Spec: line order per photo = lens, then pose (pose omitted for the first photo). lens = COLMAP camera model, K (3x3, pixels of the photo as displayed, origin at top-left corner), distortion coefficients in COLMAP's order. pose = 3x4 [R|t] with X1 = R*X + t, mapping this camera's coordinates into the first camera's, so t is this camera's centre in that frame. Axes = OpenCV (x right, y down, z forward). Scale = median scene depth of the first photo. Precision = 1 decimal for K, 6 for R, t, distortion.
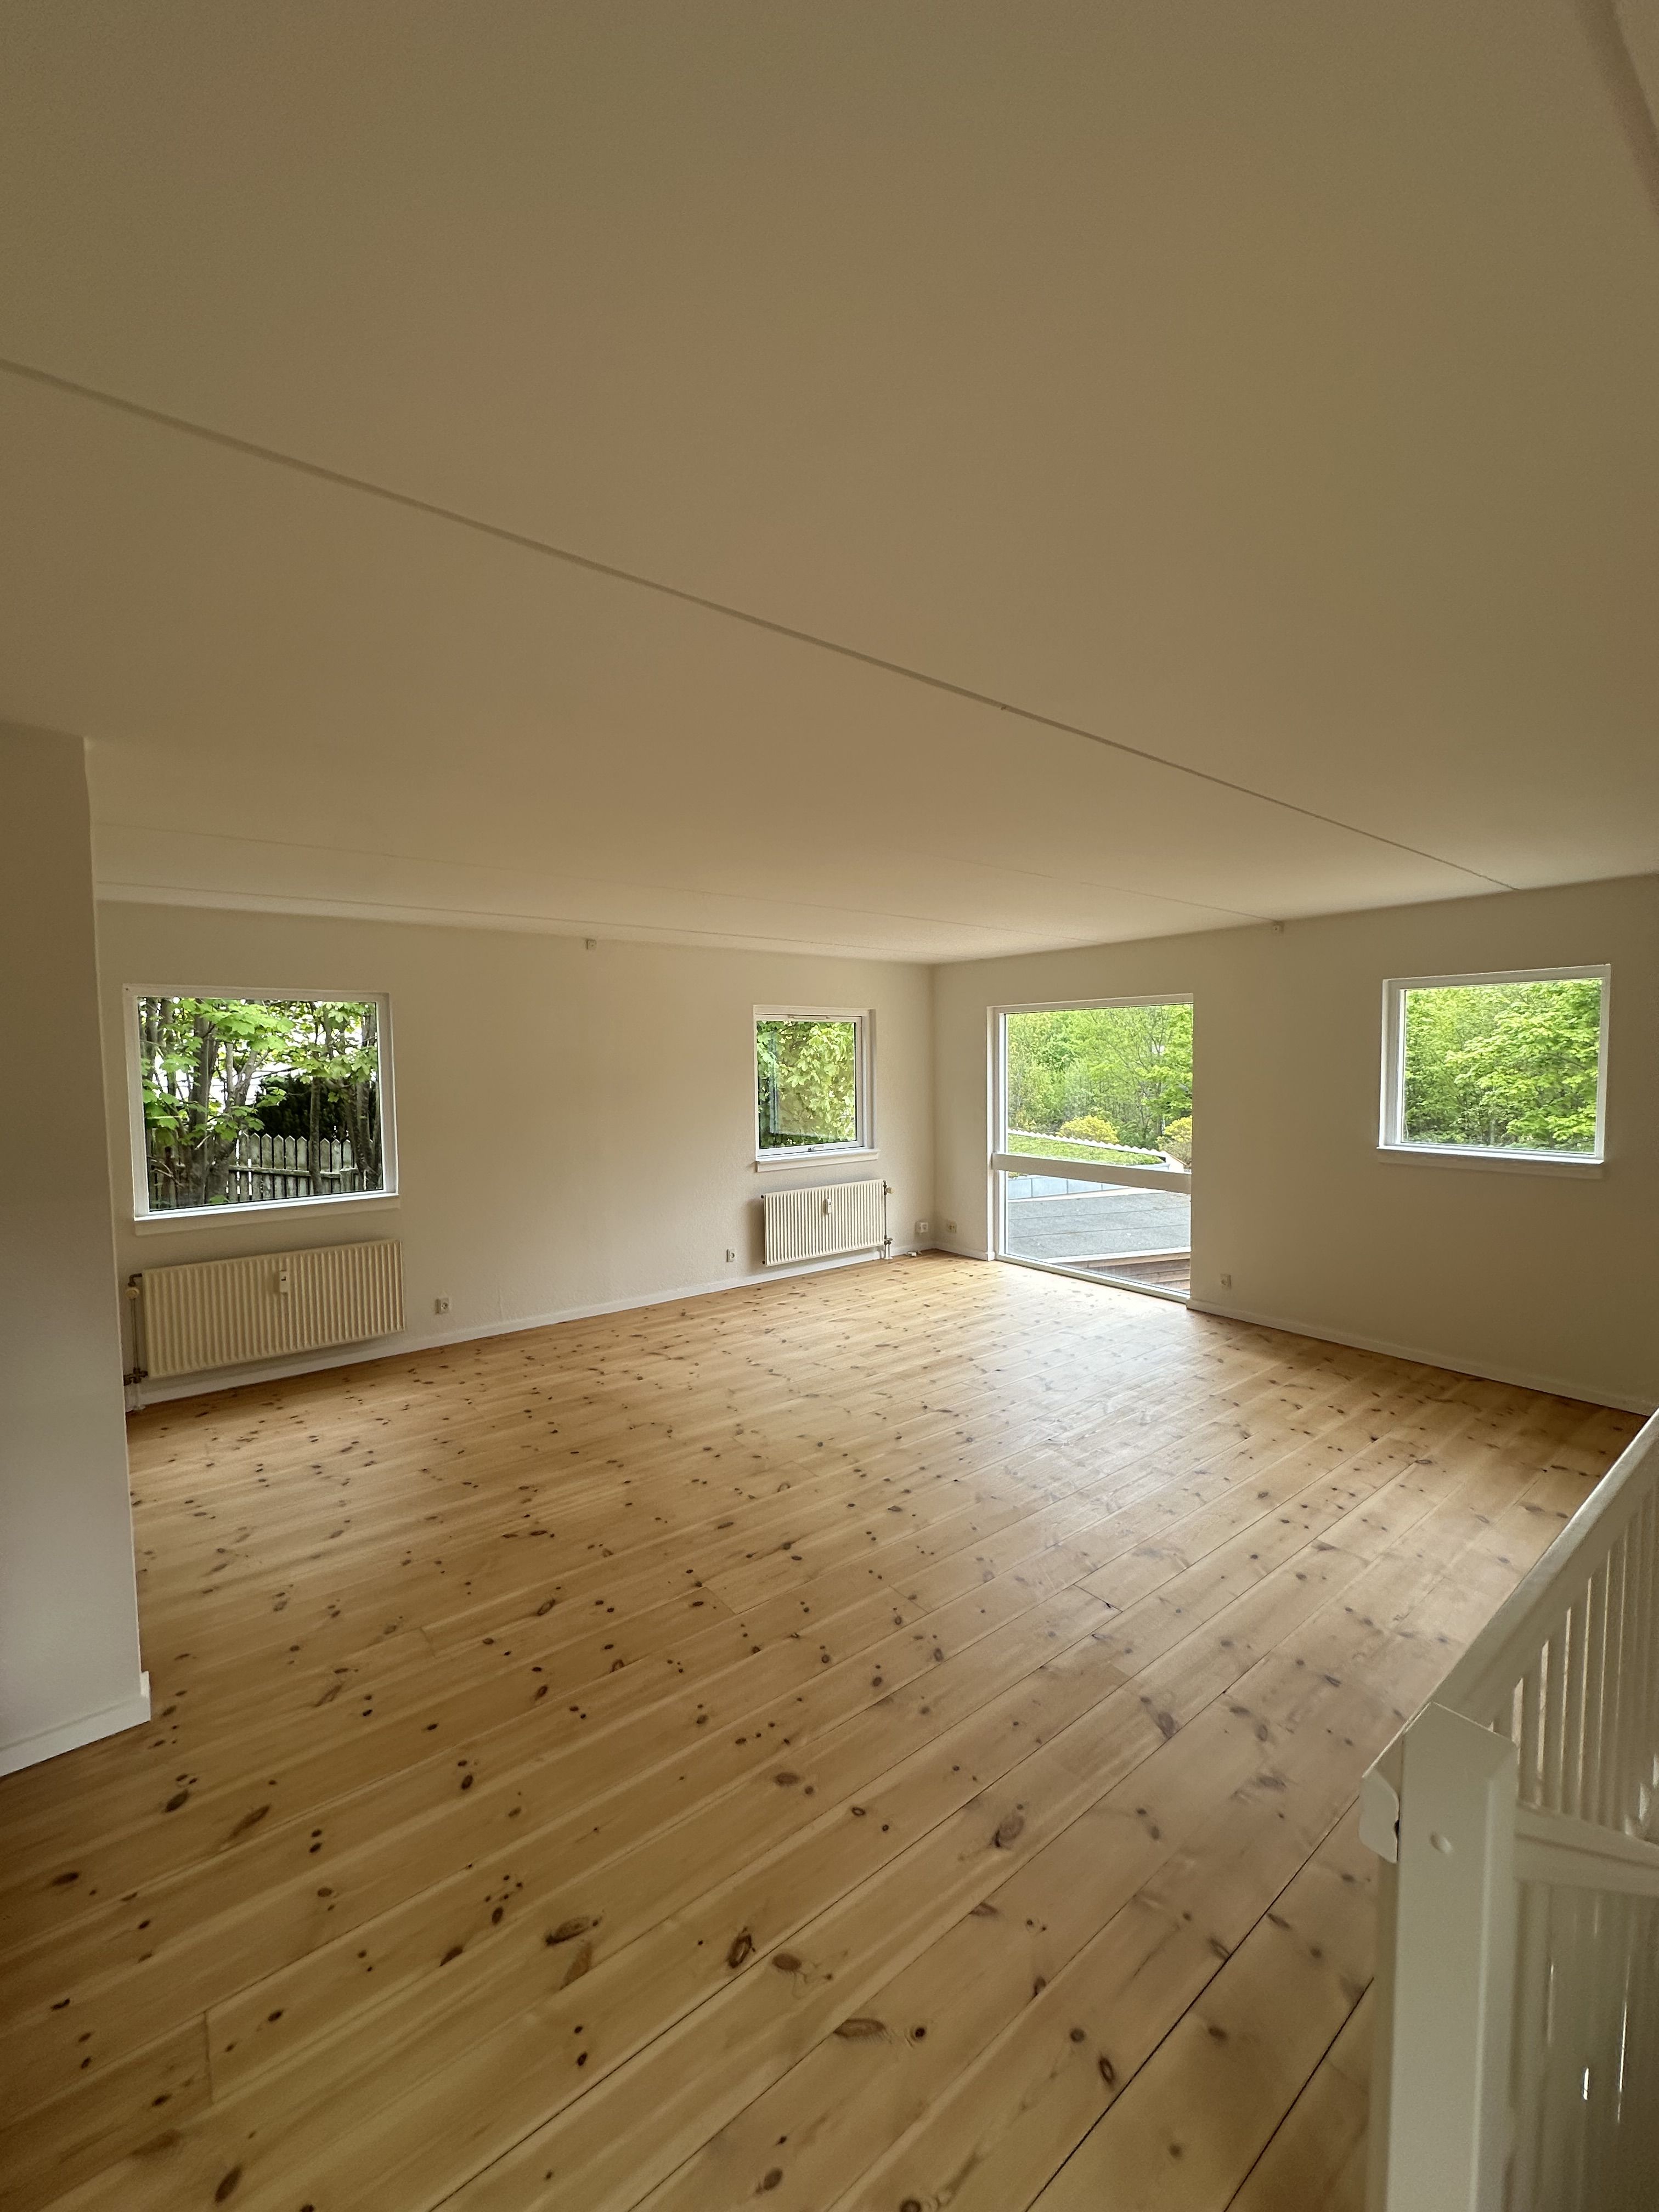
lens RADIAL K [[882.8, 0, 831.4], [0, 882.8, 1106.6], [0, 0, 1]] dist [-0.002856, -0.000156]
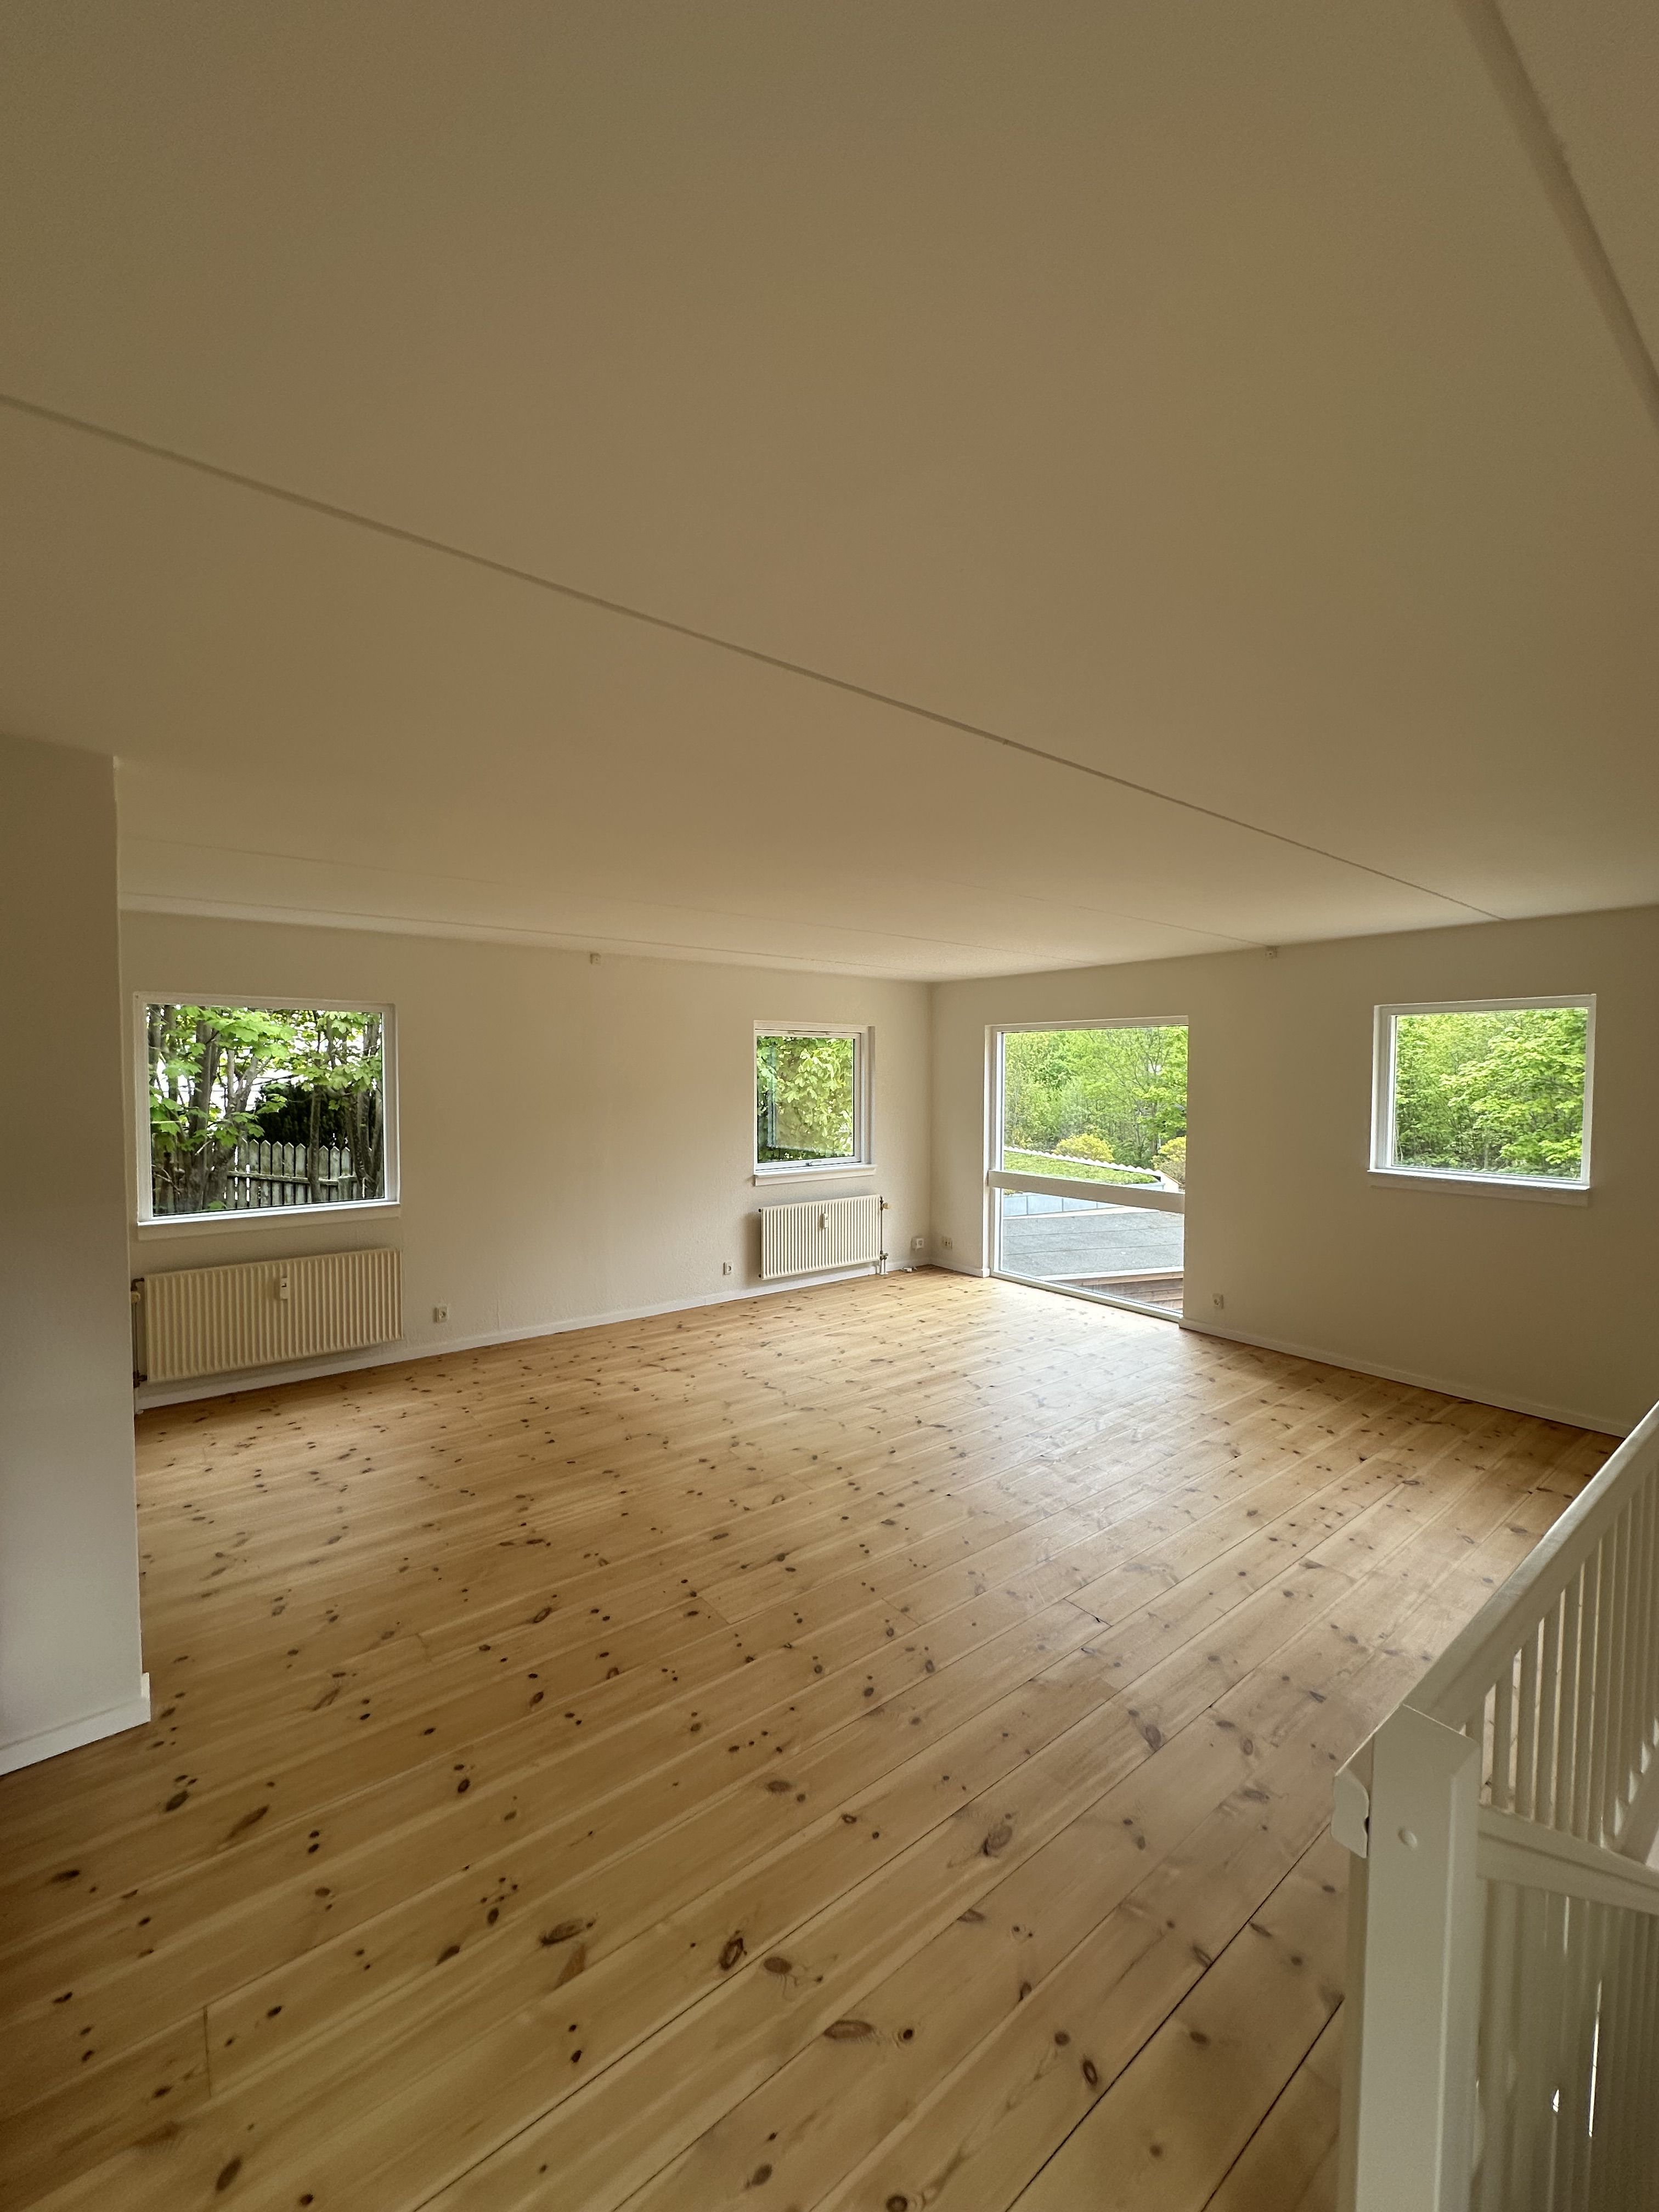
lens RADIAL K [[882.8, 0, 831.2], [0, 882.8, 1107.5], [0, 0, 1]] dist [-0.002856, -0.000156]
pose [[0.999888, 0.014579, 0.003511, -0.003652], [-0.014524, 0.999782, -0.015033, -0.002696], [-0.003730, 0.014980, 0.999881, -0.018184]]
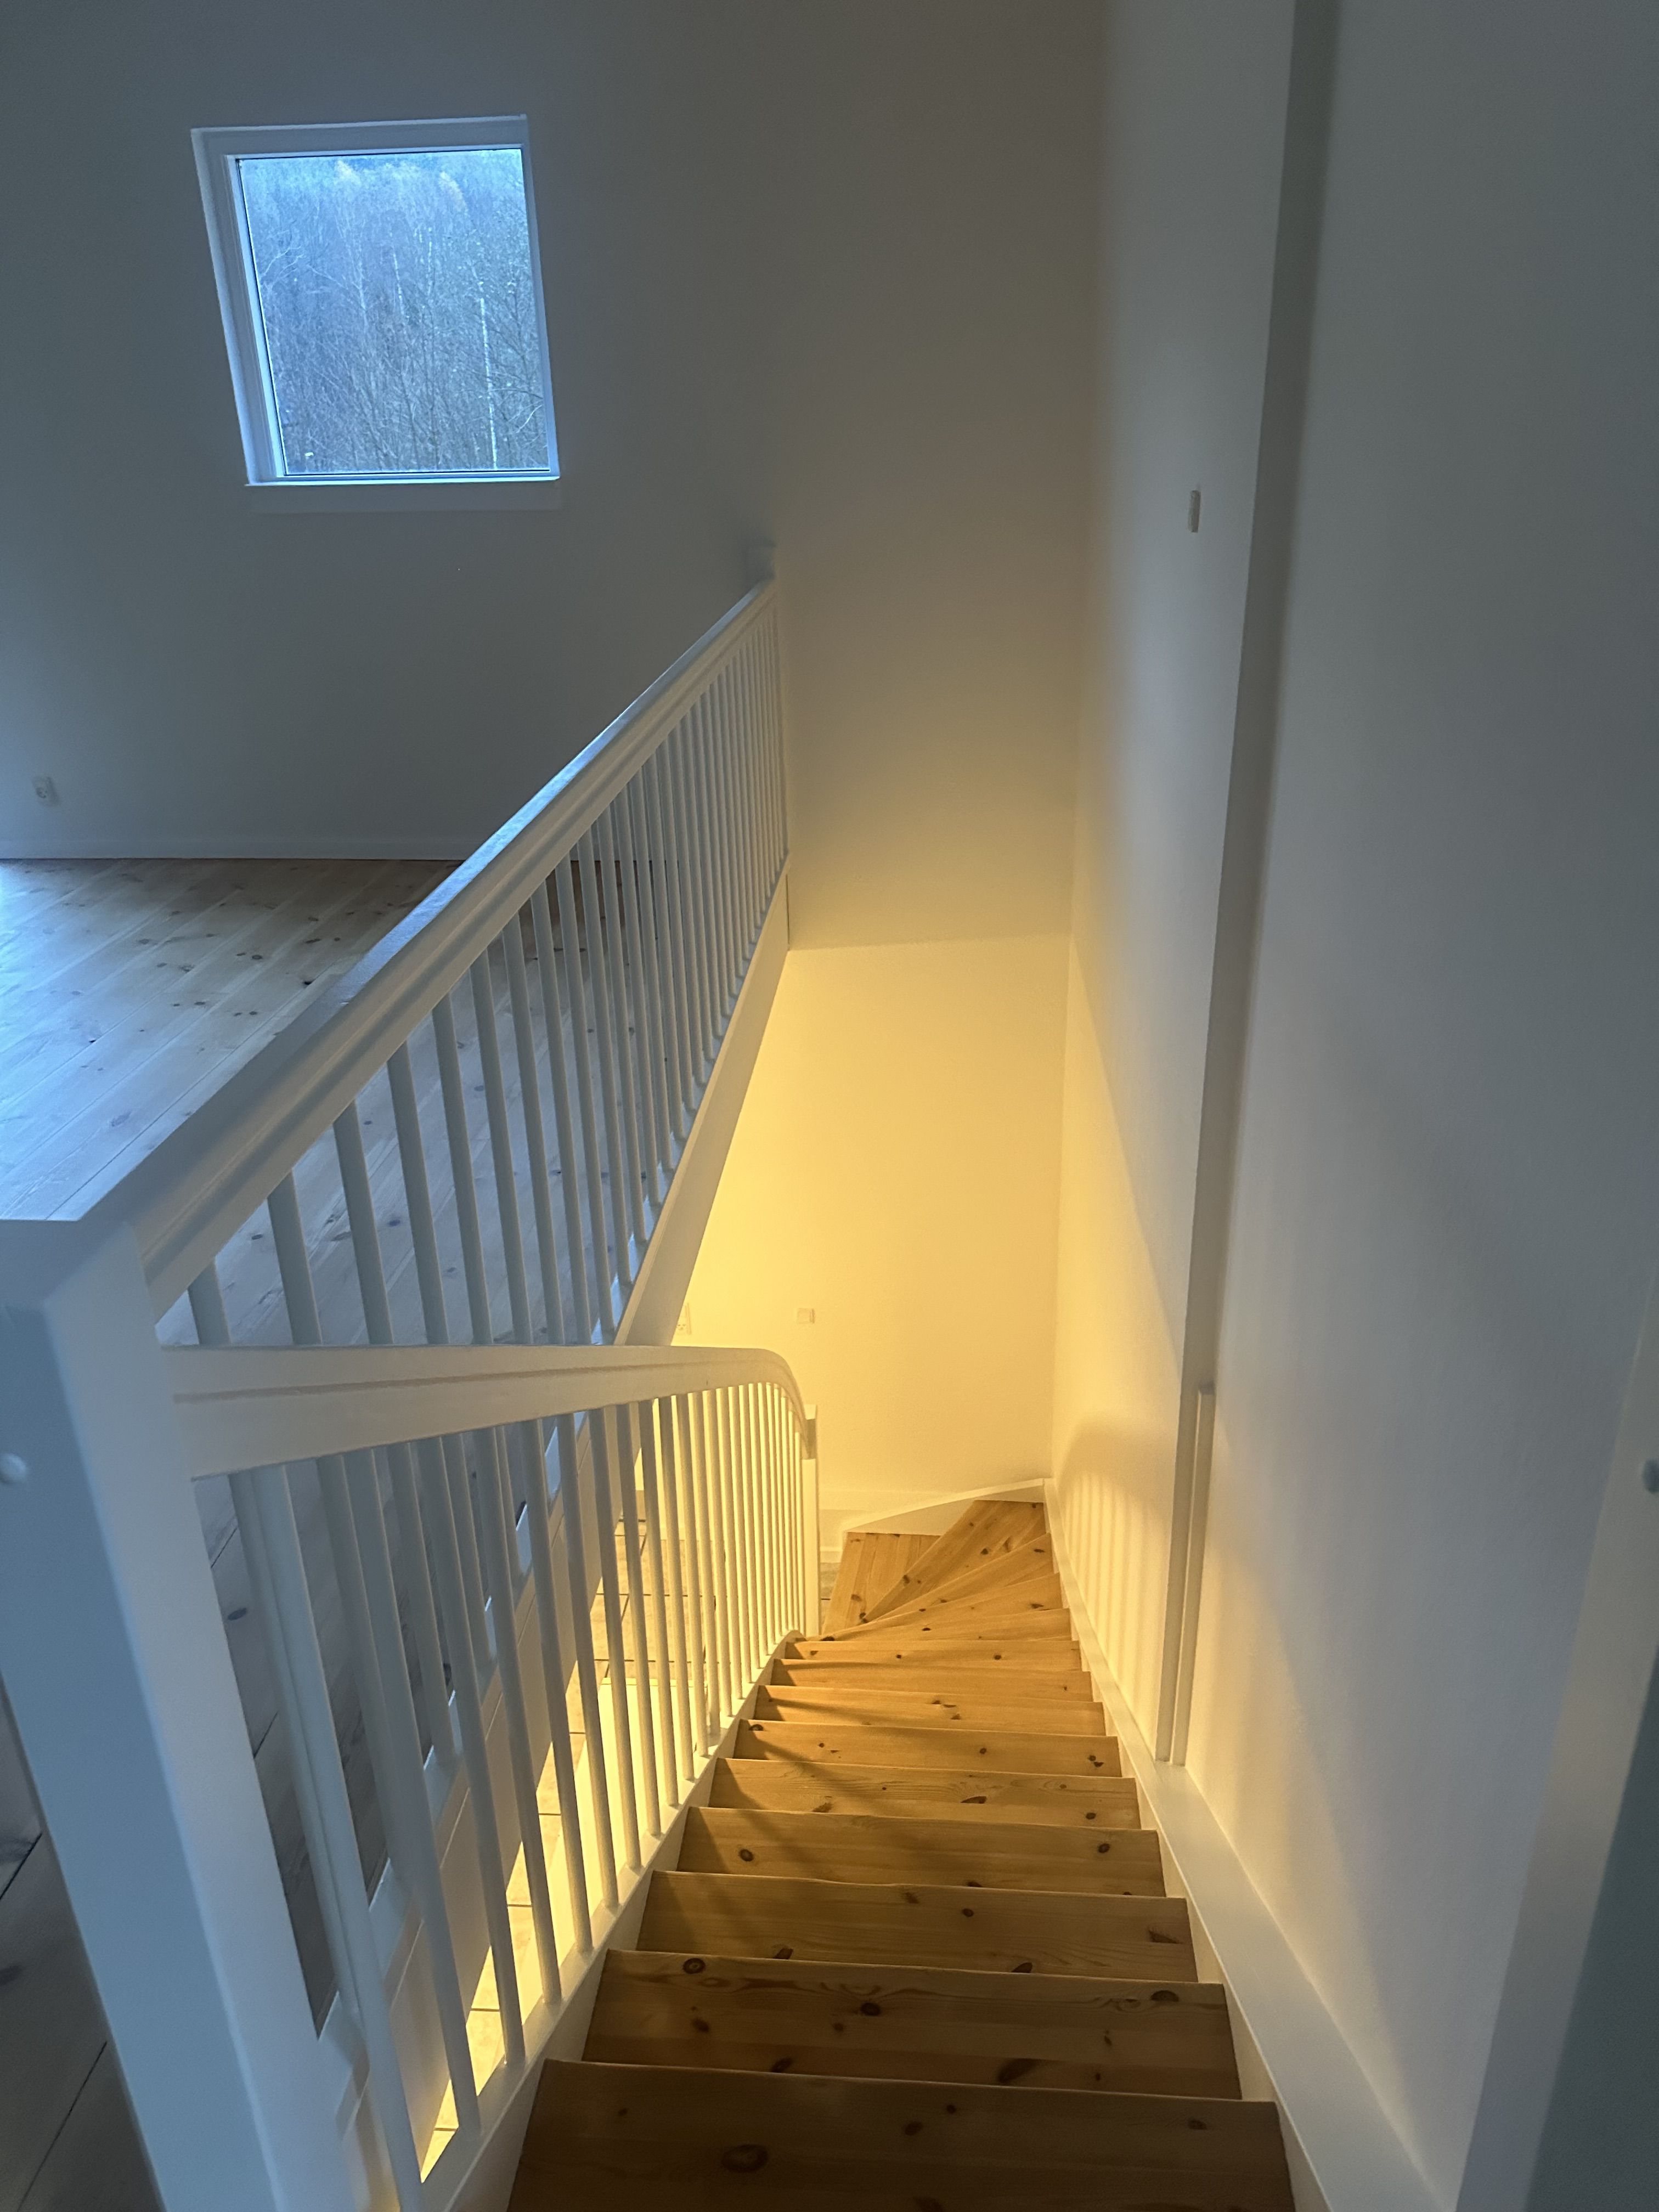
lens RADIAL K [[1557.4, 0, 833.0], [0, 1557.4, 1098.5], [0, 0, 1]] dist [0.001093, -0.000217]
pose [[0.664518, -0.305947, 0.681772, 0.140798], [0.055981, 0.930165, 0.362850, 0.112061], [-0.745173, -0.202954, 0.635238, 0.066593]]
